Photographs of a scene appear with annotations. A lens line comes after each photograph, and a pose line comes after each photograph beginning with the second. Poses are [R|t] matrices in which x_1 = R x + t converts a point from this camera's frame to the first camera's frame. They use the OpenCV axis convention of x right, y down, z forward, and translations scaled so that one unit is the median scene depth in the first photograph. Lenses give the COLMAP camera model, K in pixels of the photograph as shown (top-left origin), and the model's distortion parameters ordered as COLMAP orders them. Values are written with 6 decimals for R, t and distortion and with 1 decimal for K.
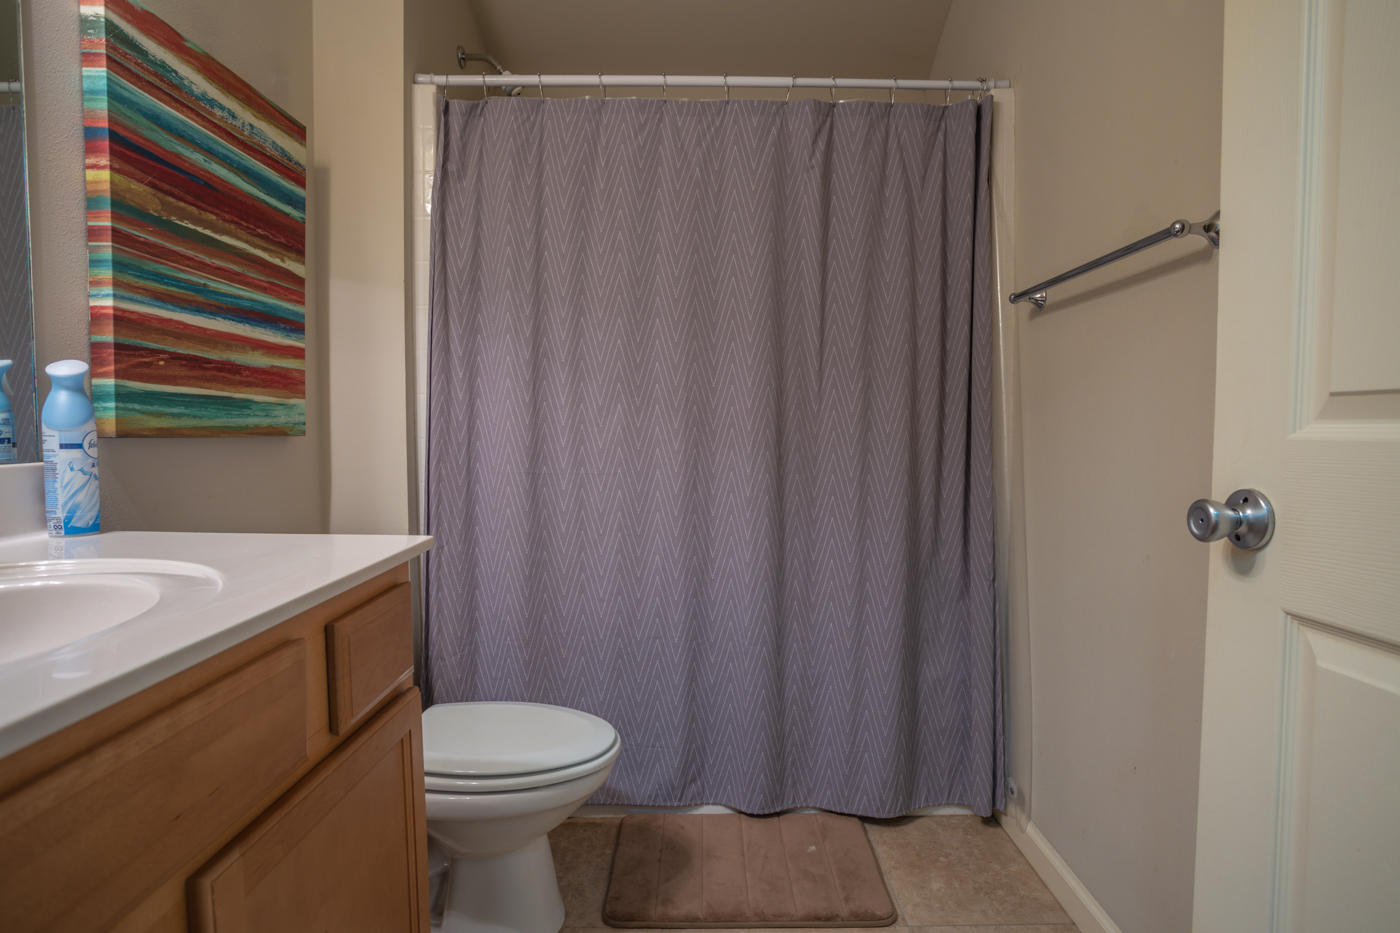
lens RADIAL K [[745.5, 0, 671.2], [0, 745.5, 473.3], [0, 0, 1]] dist [-0.079292, 0.047452]
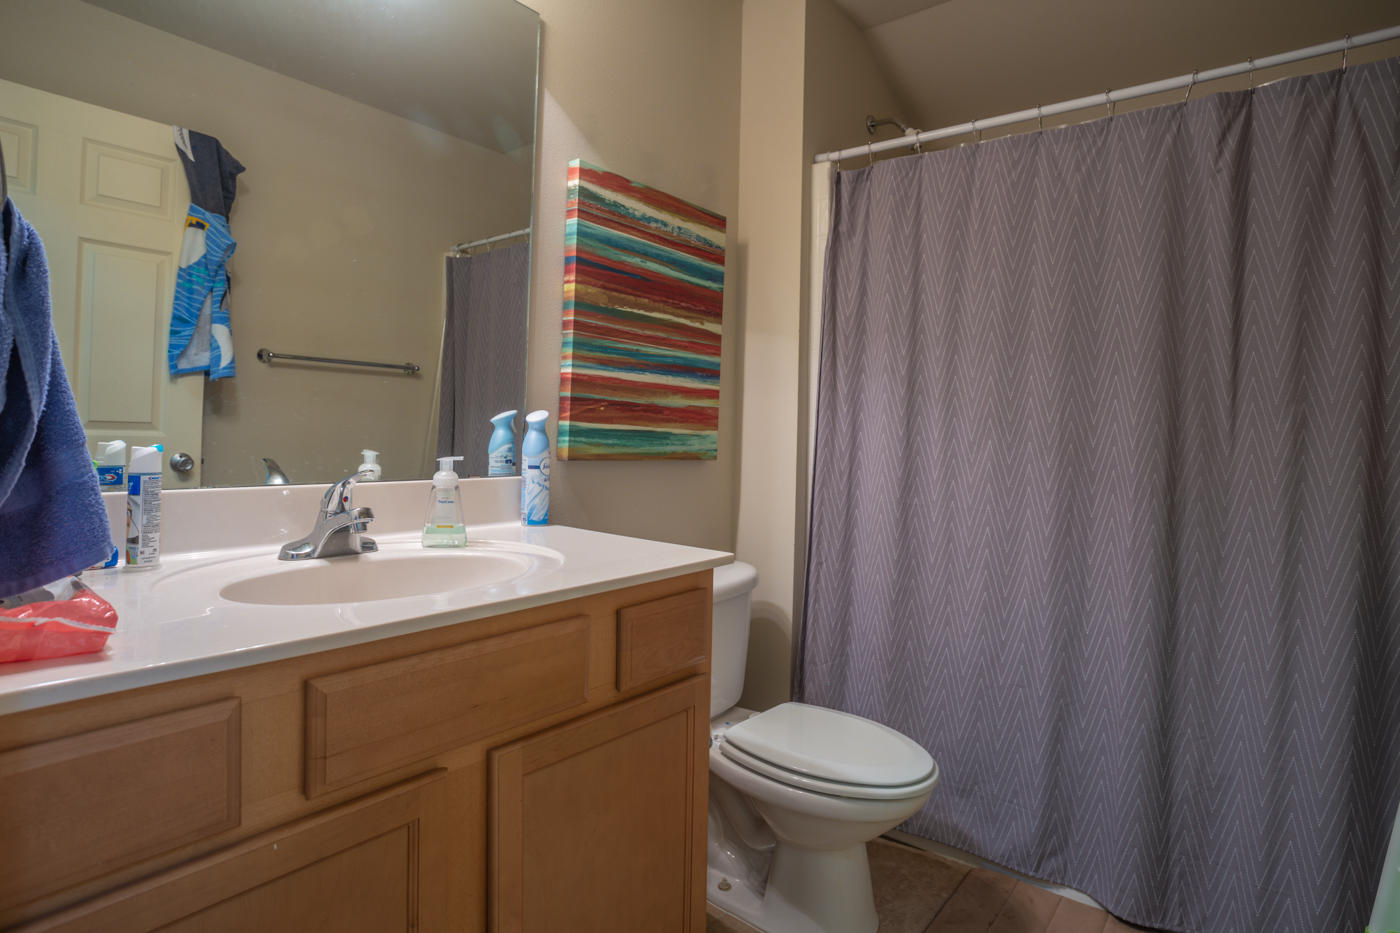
lens RADIAL K [[728.9, 0, 667.5], [0, 728.9, 426.9], [0, 0, 1]] dist [-0.071934, 0.029057]
pose [[0.776367, 0.011493, -0.630176, 0.238859], [-0.062417, 0.996321, -0.058726, -0.032423], [0.627183, 0.084927, 0.774228, -0.018443]]
